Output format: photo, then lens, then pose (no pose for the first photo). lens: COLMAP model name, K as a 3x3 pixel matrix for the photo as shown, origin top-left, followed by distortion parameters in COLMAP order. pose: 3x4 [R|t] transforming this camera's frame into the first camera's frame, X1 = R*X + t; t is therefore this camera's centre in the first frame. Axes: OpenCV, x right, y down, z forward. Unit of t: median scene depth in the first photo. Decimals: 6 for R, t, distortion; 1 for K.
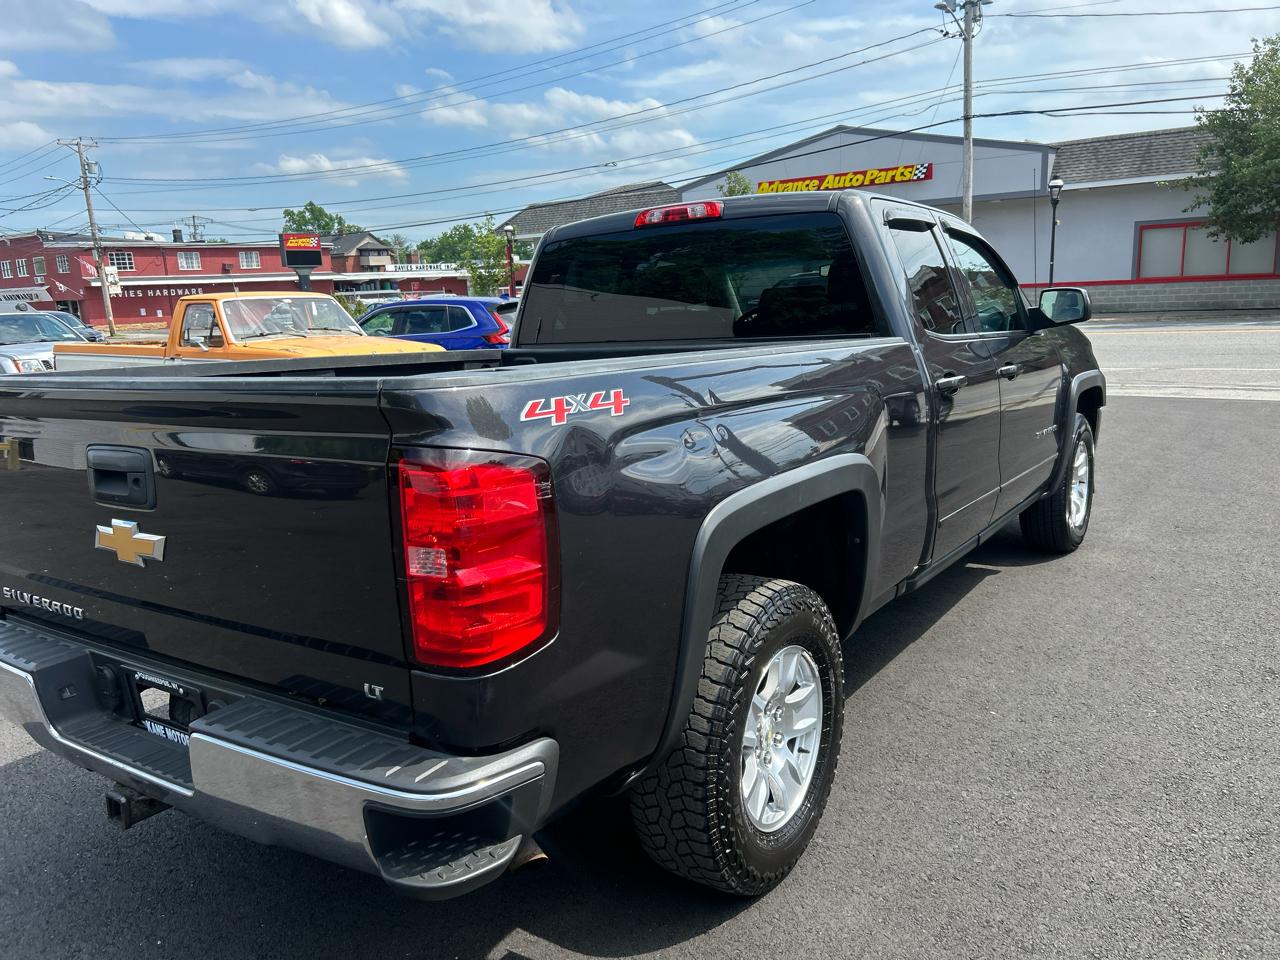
lens RADIAL K [[970.4, 0, 638.2], [0, 970.4, 481.7], [0, 0, 1]] dist [0.041353, -0.040659]
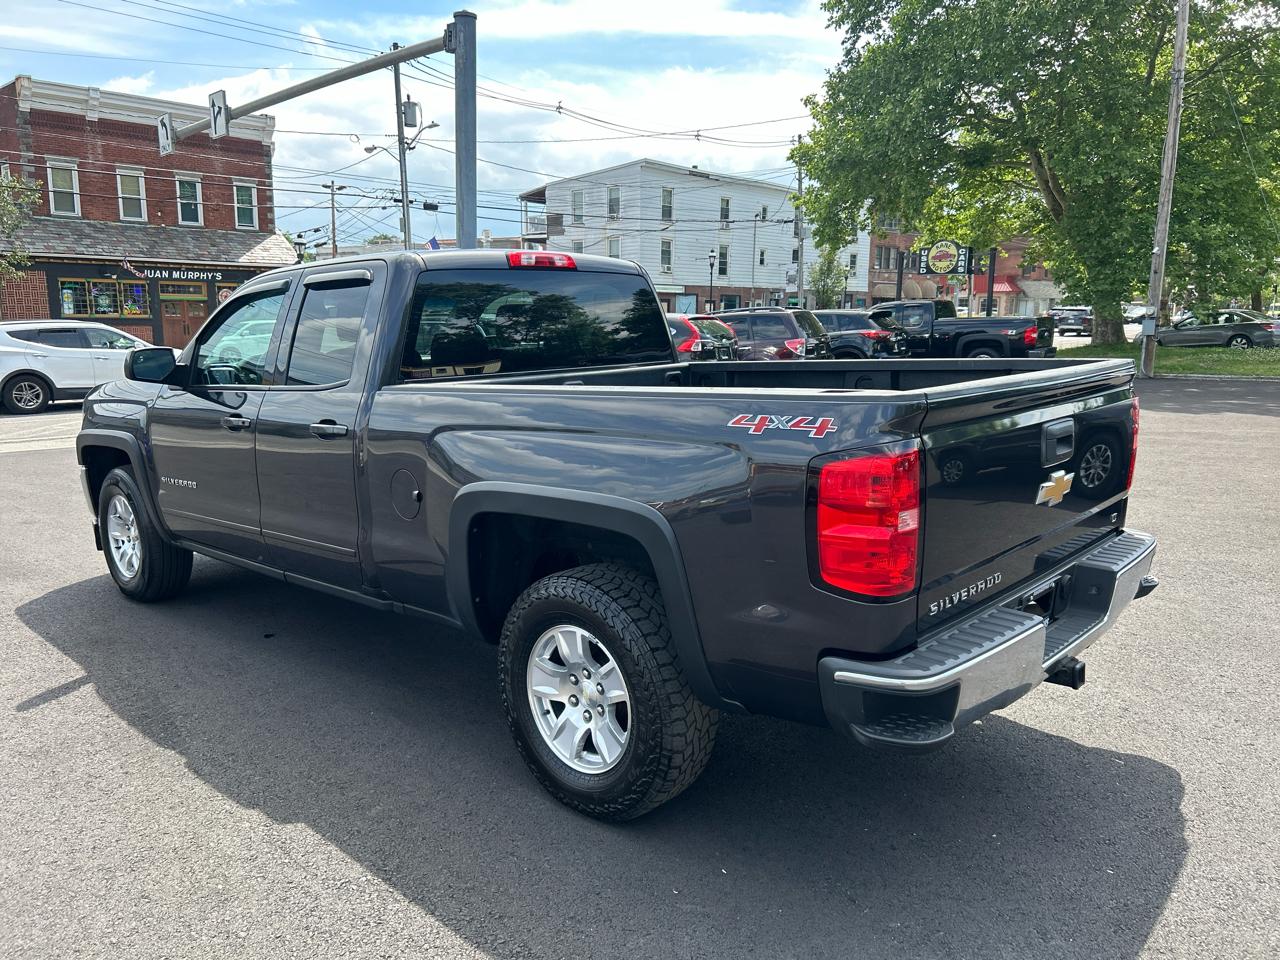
lens RADIAL K [[970.4, 0, 628.3], [0, 970.4, 480.2], [0, 0, 1]] dist [0.041353, -0.040659]
pose [[0.149513, -0.118808, 0.981596, -0.134316], [0.184404, 0.978687, 0.090368, -0.012912], [-0.971412, 0.167499, 0.168236, 0.091311]]
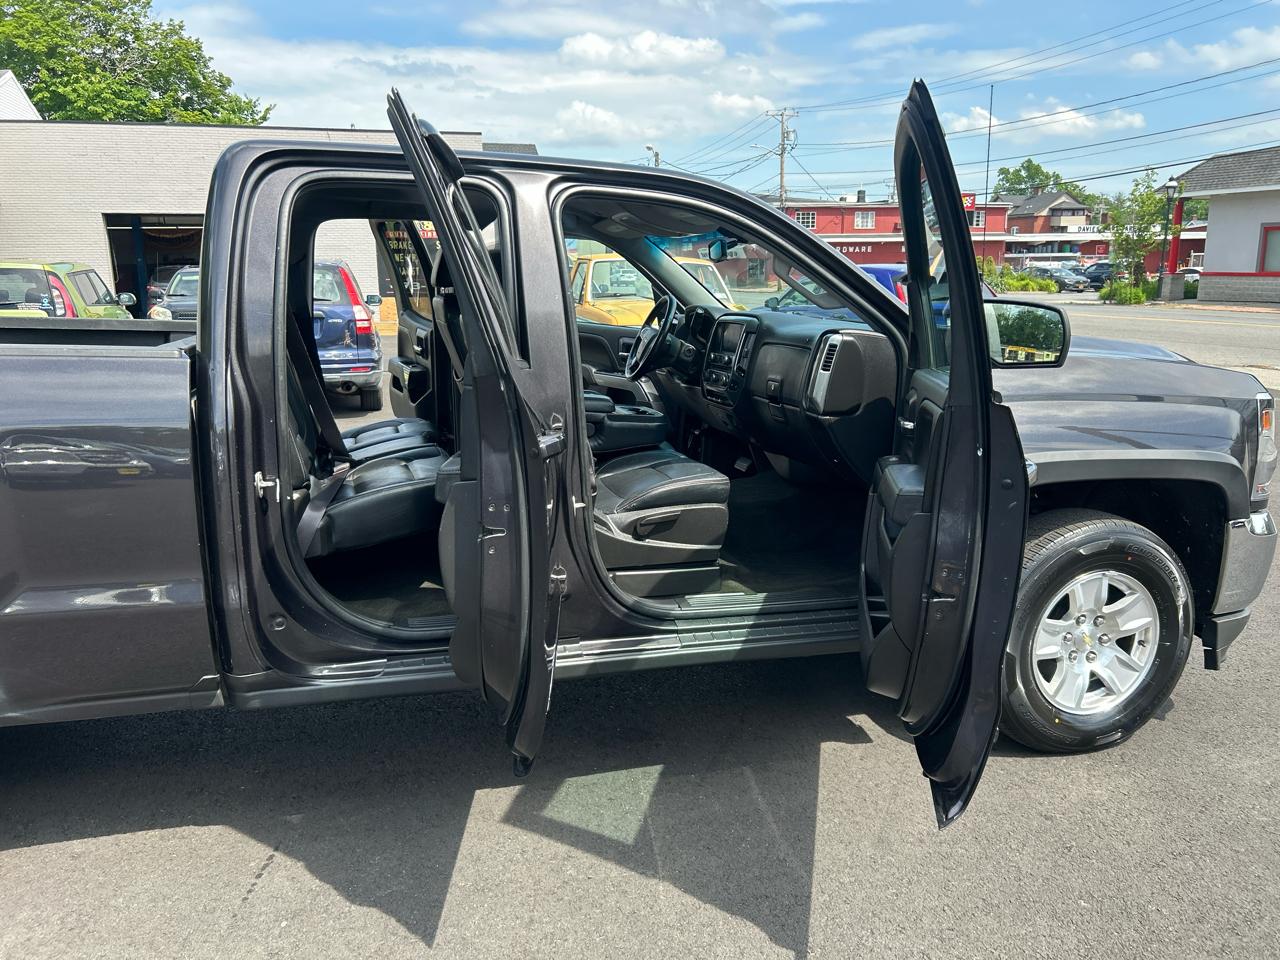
lens RADIAL K [[970.4, 0, 640.0], [0, 970.4, 465.1], [0, 0, 1]] dist [0.041353, -0.040659]
pose [[0.770365, 0.167960, -0.615083, 0.101847], [-0.153574, 0.985158, 0.076671, -0.018031], [0.618831, 0.035396, 0.784726, 0.069090]]
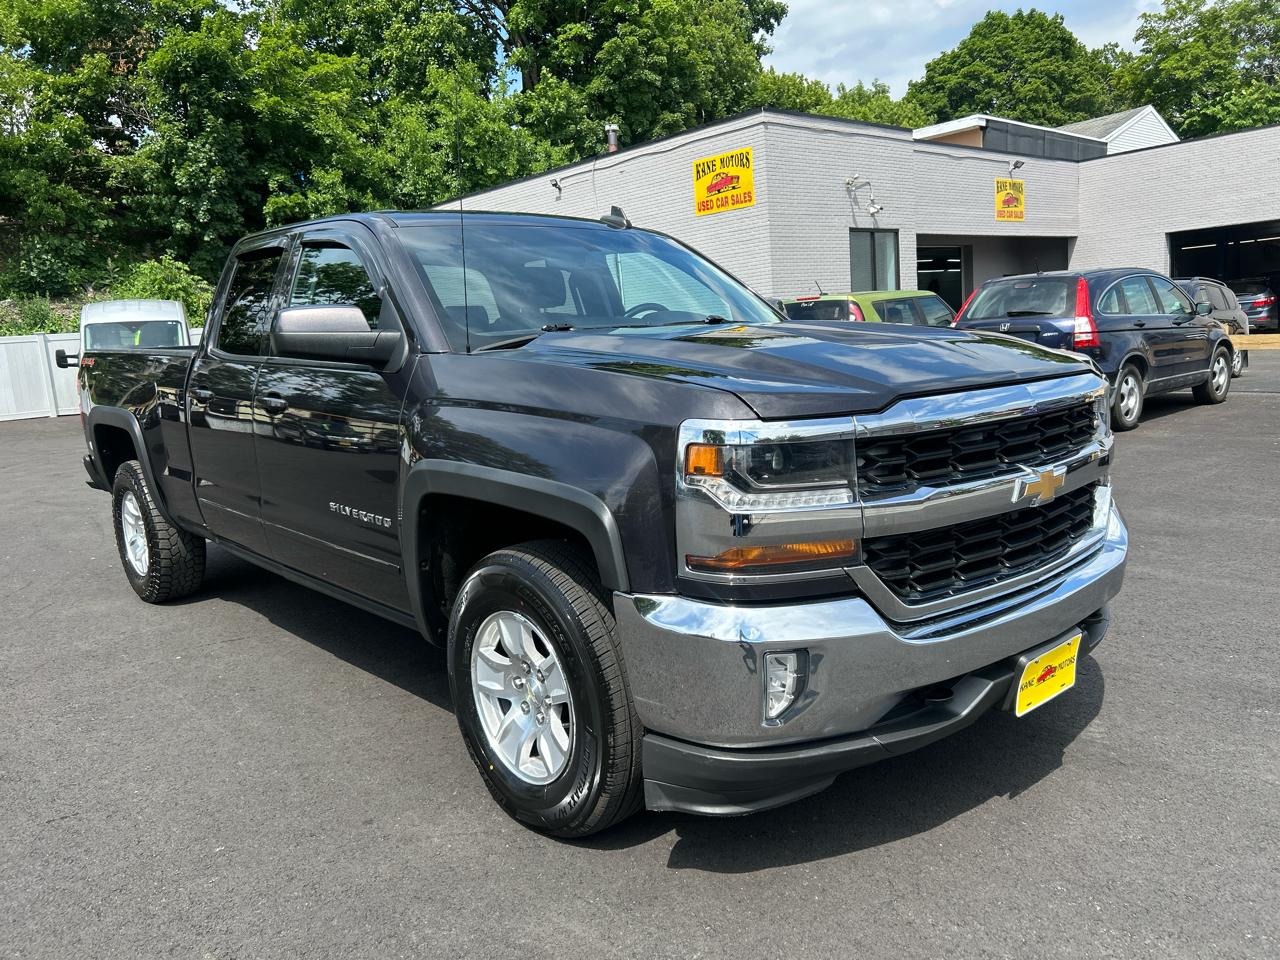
lens RADIAL K [[970.4, 0, 645.9], [0, 970.4, 482.8], [0, 0, 1]] dist [0.041353, -0.040659]
pose [[-0.233654, 0.209418, -0.949500, 0.153290], [-0.112752, 0.964107, 0.240386, -0.039205], [0.965760, 0.163225, -0.201655, 0.201795]]
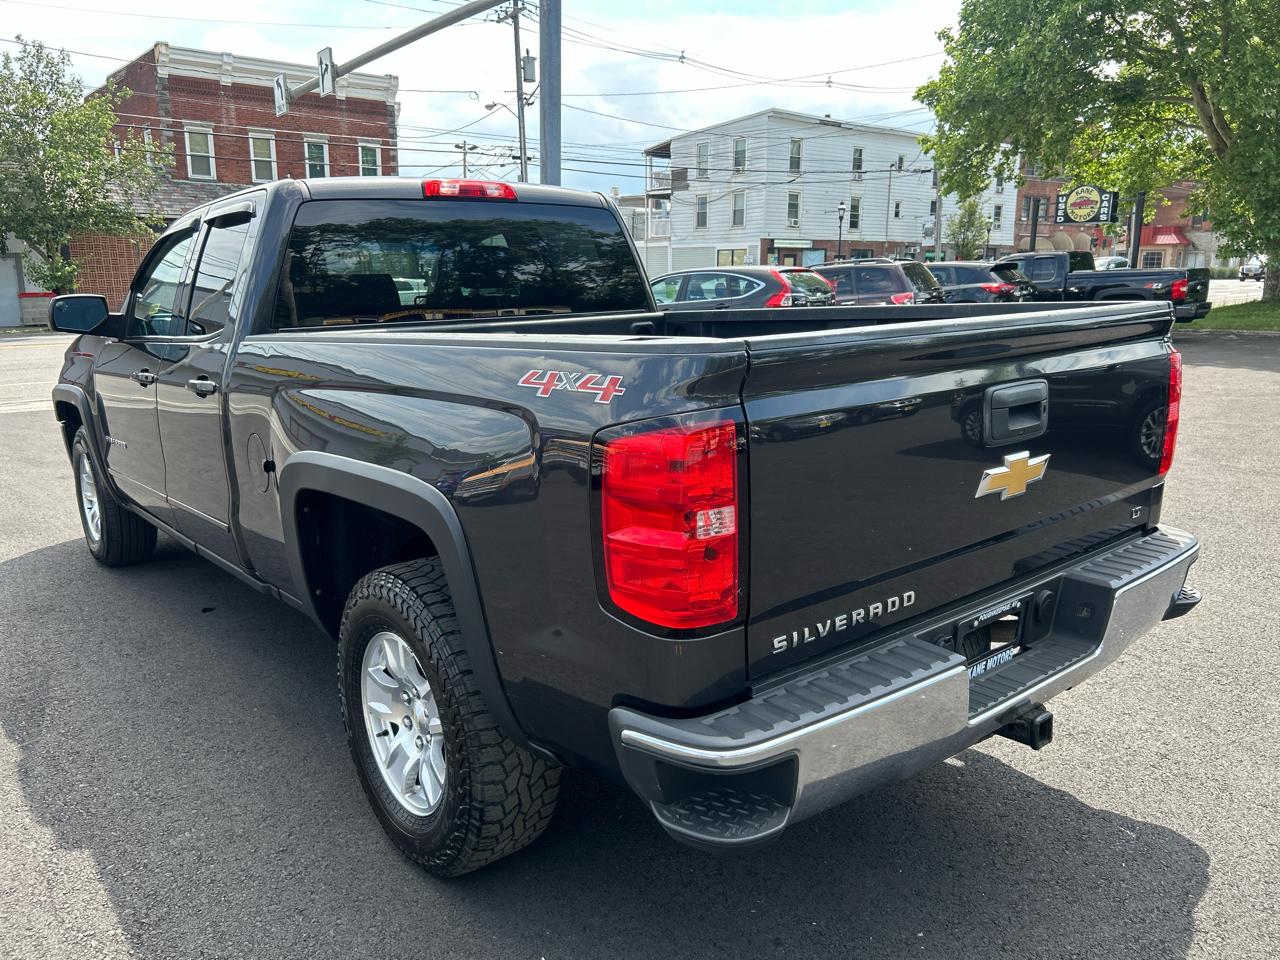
lens RADIAL K [[970.4, 0, 632.3], [0, 970.4, 473.1], [0, 0, 1]] dist [0.041353, -0.040659]
pose [[0.281051, -0.147371, 0.948310, -0.108145], [0.178899, 0.978864, 0.099099, -0.007760], [-0.942871, 0.141799, 0.301475, 0.071671]]
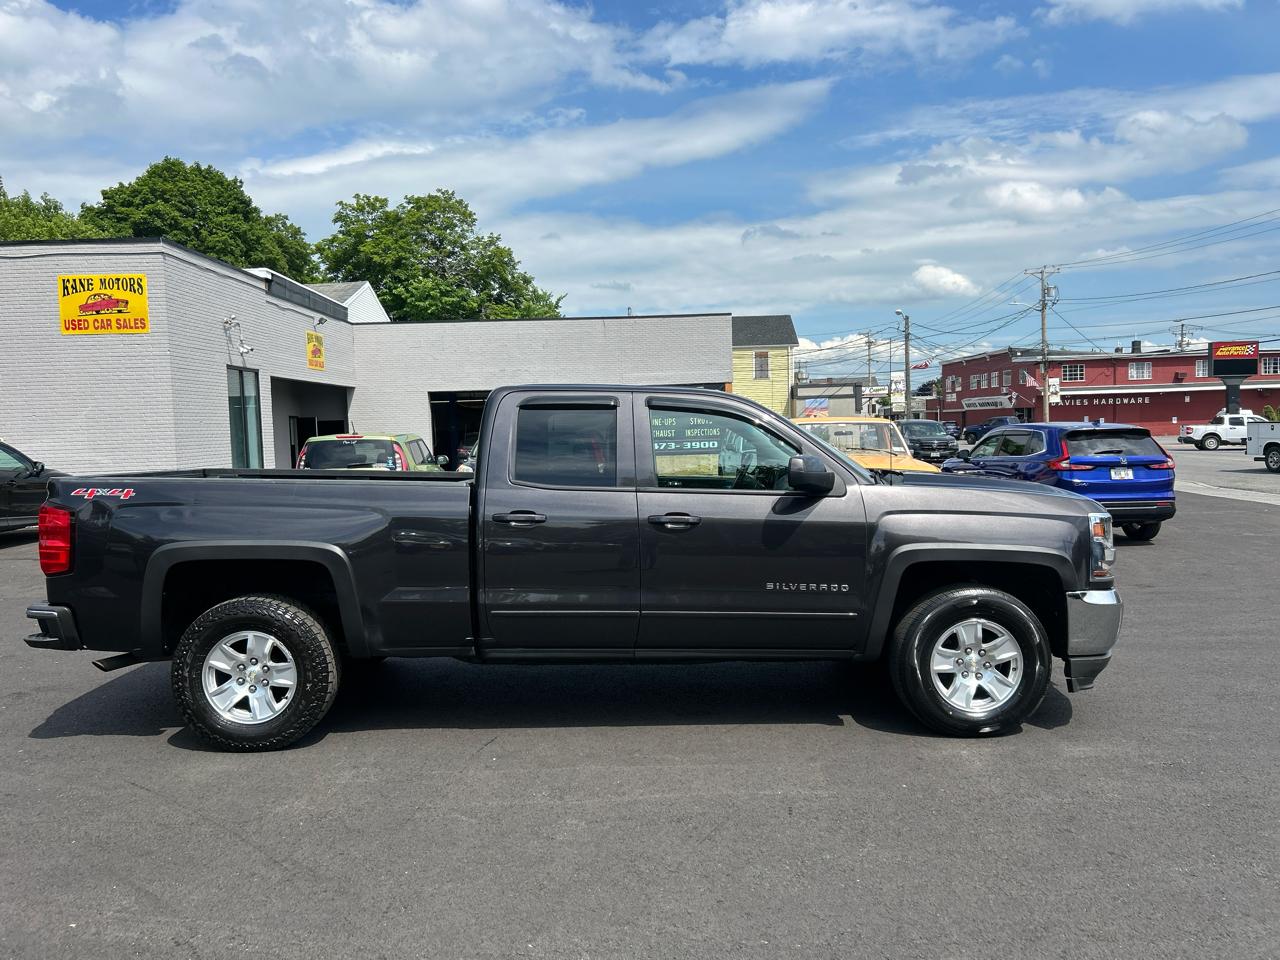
lens RADIAL K [[970.4, 0, 651.0], [0, 970.4, 478.7], [0, 0, 1]] dist [0.041353, -0.040659]
pose [[0.578915, 0.074922, -0.811938, 0.176580], [-0.161847, 0.986515, -0.024366, -0.017363], [0.799164, 0.145516, 0.583235, 0.035772]]
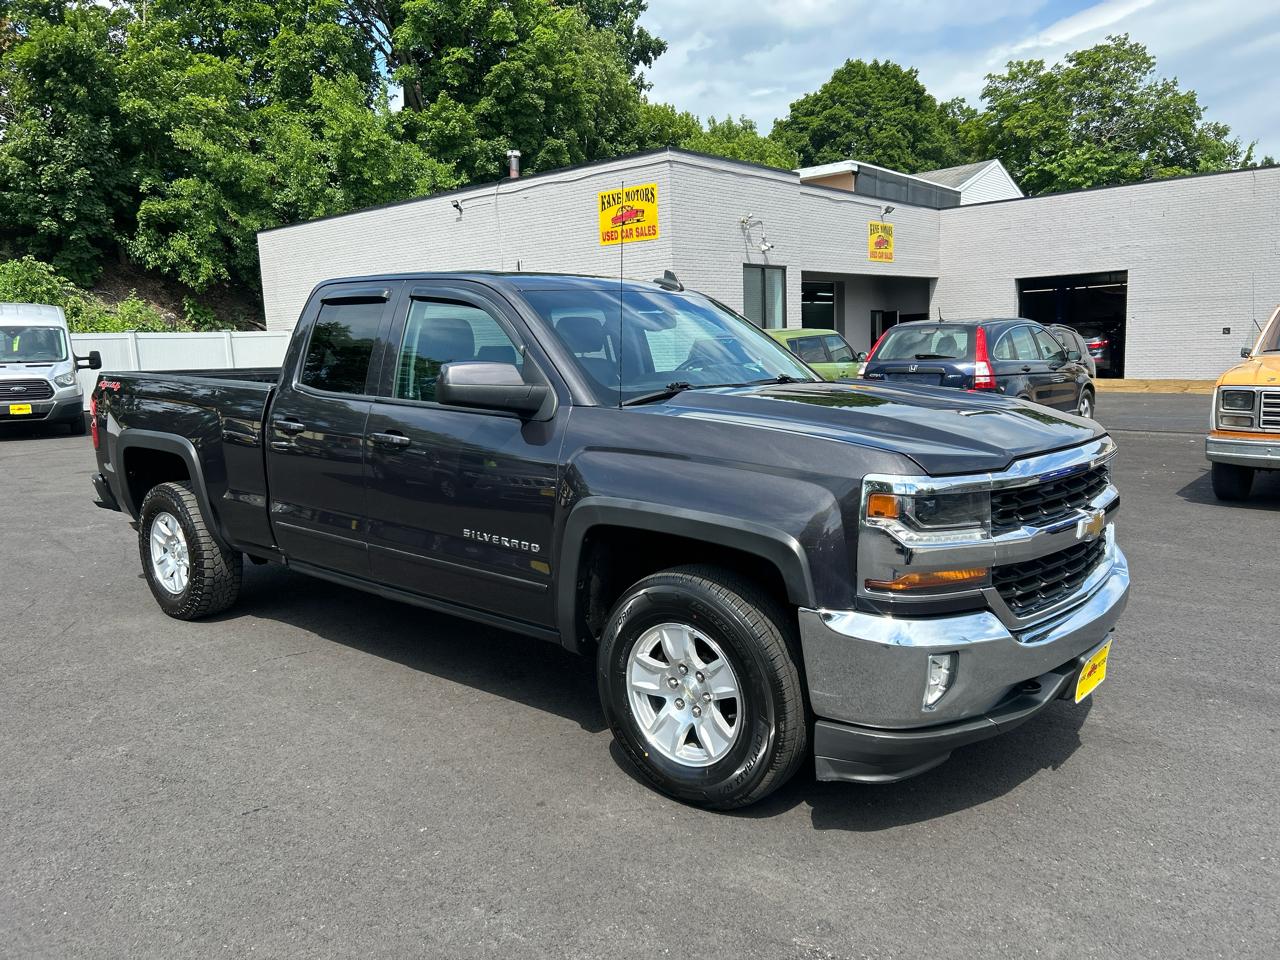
lens RADIAL K [[970.4, 0, 634.7], [0, 970.4, 477.8], [0, 0, 1]] dist [0.041353, -0.040659]
pose [[-0.105048, 0.186128, -0.976894, 0.175986], [-0.156201, 0.967047, 0.201048, -0.041642], [0.982123, 0.173711, -0.072513, 0.175687]]
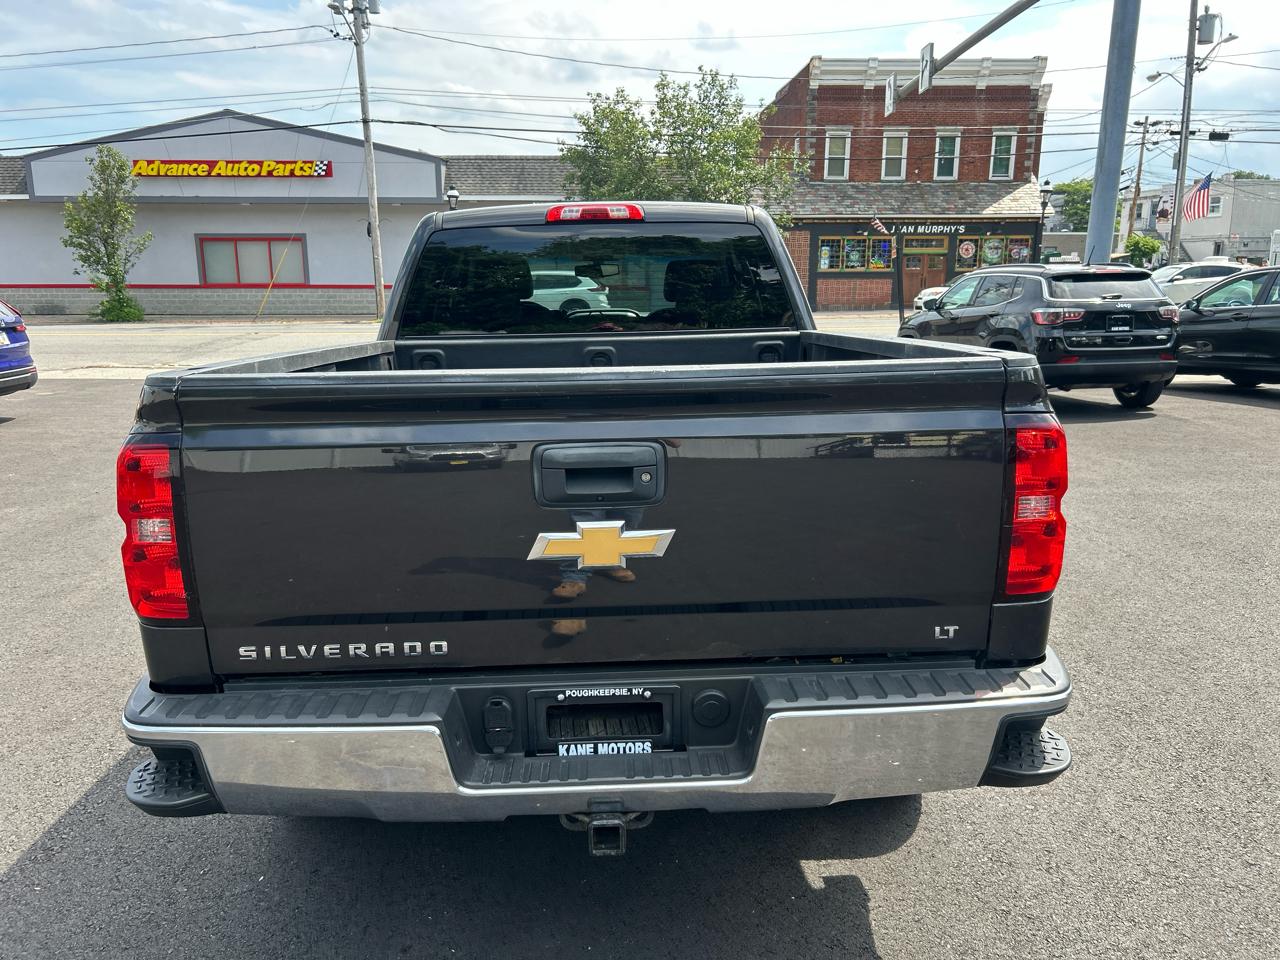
lens RADIAL K [[970.4, 0, 638.3], [0, 970.4, 472.0], [0, 0, 1]] dist [0.041353, -0.040659]
pose [[0.803056, -0.080278, 0.590471, -0.068976], [0.084747, 0.996198, 0.020180, -0.001512], [-0.589846, 0.033836, 0.806807, 0.015701]]
